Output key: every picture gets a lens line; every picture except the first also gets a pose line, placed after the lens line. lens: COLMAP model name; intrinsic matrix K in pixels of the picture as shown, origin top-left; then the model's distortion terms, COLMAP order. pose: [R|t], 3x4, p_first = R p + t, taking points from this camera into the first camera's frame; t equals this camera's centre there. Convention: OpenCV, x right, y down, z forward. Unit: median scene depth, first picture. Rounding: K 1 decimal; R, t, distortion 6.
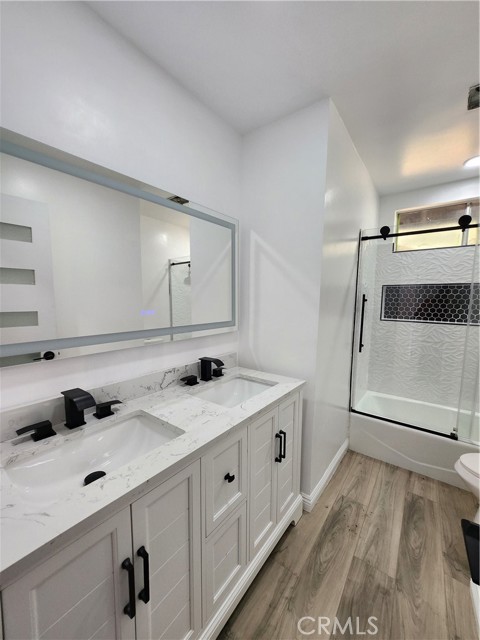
lens RADIAL K [[254.7, 0, 240.8], [0, 254.7, 324.0], [0, 0, 1]] dist [-0.000954, 0.002127]
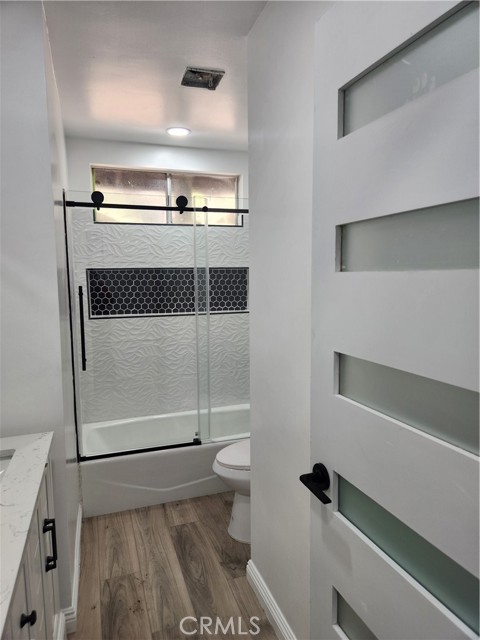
lens RADIAL K [[434.0, 0, 240.0], [0, 434.0, 319.6], [0, 0, 1]] dist [0.047586, -0.012575]
pose [[0.567025, -0.106425, 0.816796, -0.265999], [0.105017, 0.992866, 0.056463, -0.052389], [-0.816979, 0.053762, 0.574156, -0.023464]]
